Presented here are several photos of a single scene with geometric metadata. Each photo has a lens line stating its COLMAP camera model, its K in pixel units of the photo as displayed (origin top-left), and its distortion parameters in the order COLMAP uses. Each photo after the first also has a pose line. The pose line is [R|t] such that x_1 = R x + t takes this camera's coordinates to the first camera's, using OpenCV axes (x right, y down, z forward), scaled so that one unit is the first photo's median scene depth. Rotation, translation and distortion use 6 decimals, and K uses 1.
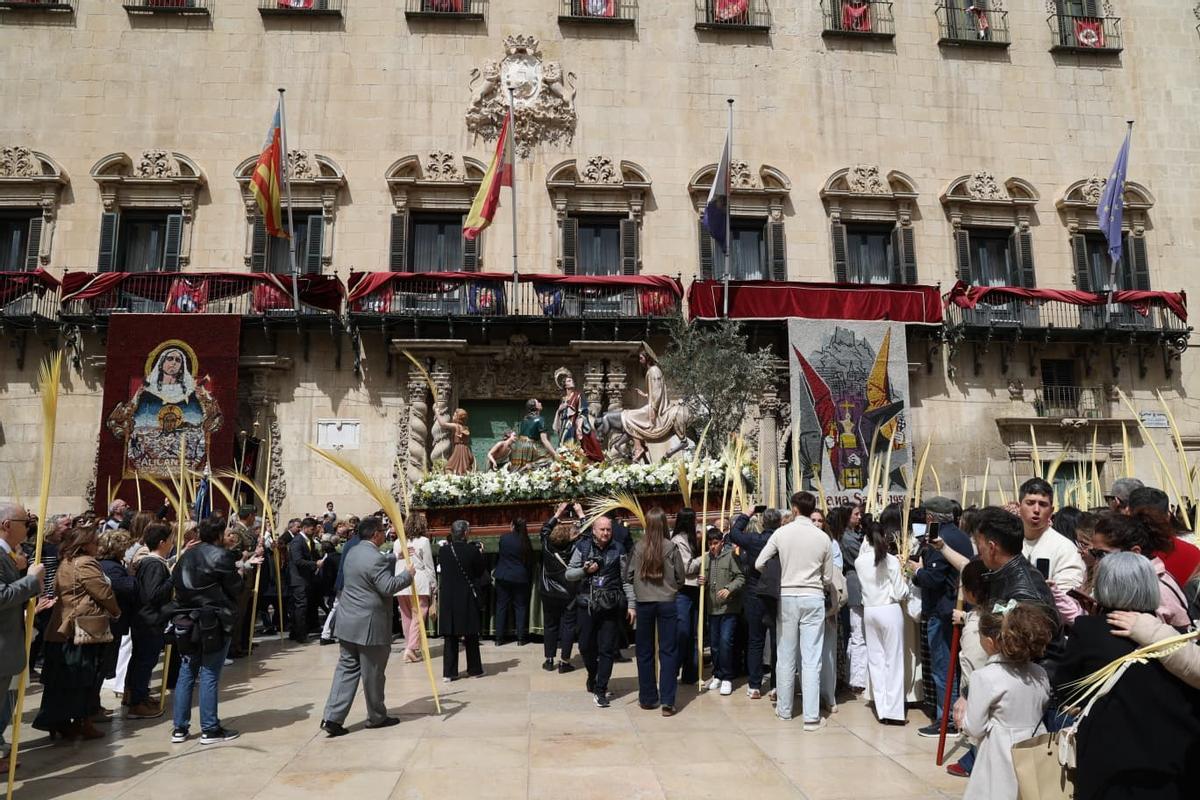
lens RADIAL K [[824.1, 0, 600.0], [0, 824.1, 400.0], [0, 0, 1]] dist [-0.071605, 0.048976]
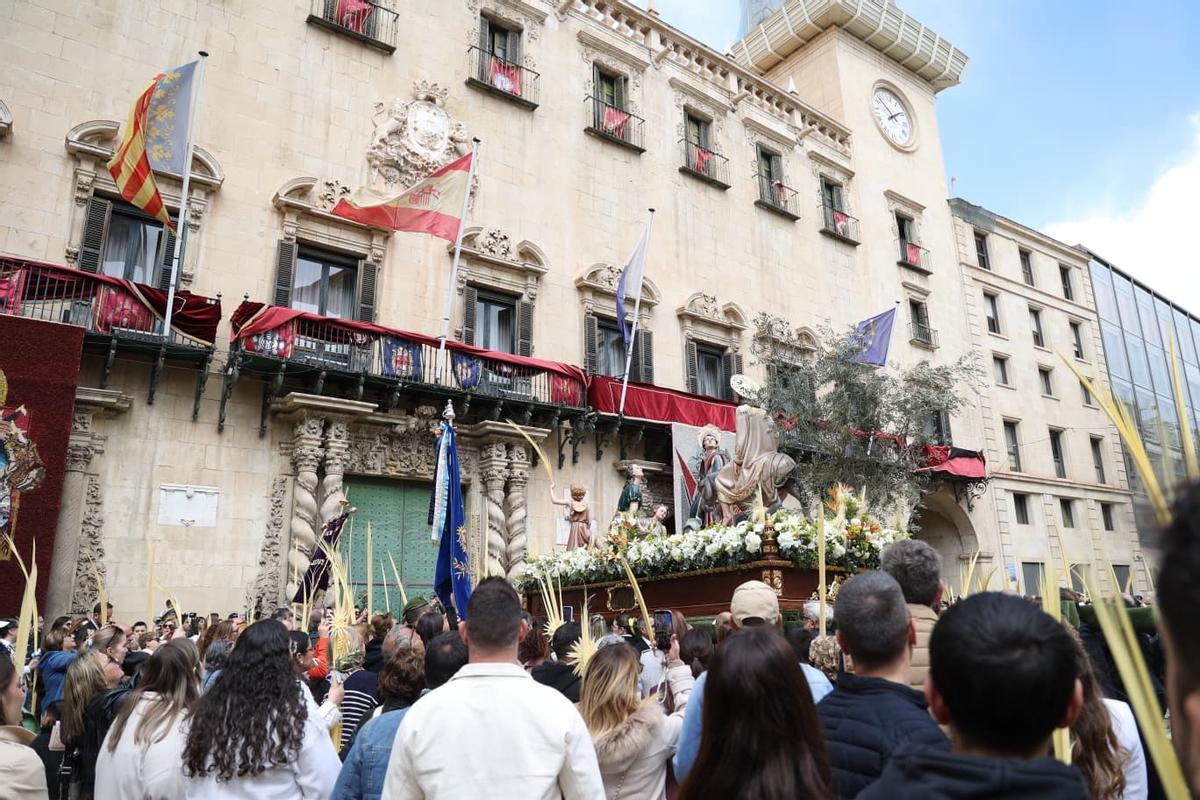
lens RADIAL K [[824.1, 0, 600.0], [0, 824.1, 400.0], [0, 0, 1]] dist [-0.071605, 0.048976]
pose [[0.844988, 0.130681, 0.518572, -0.391253], [-0.068838, 0.988196, -0.136860, 0.021509], [-0.530336, 0.079947, 0.844010, 0.156358]]
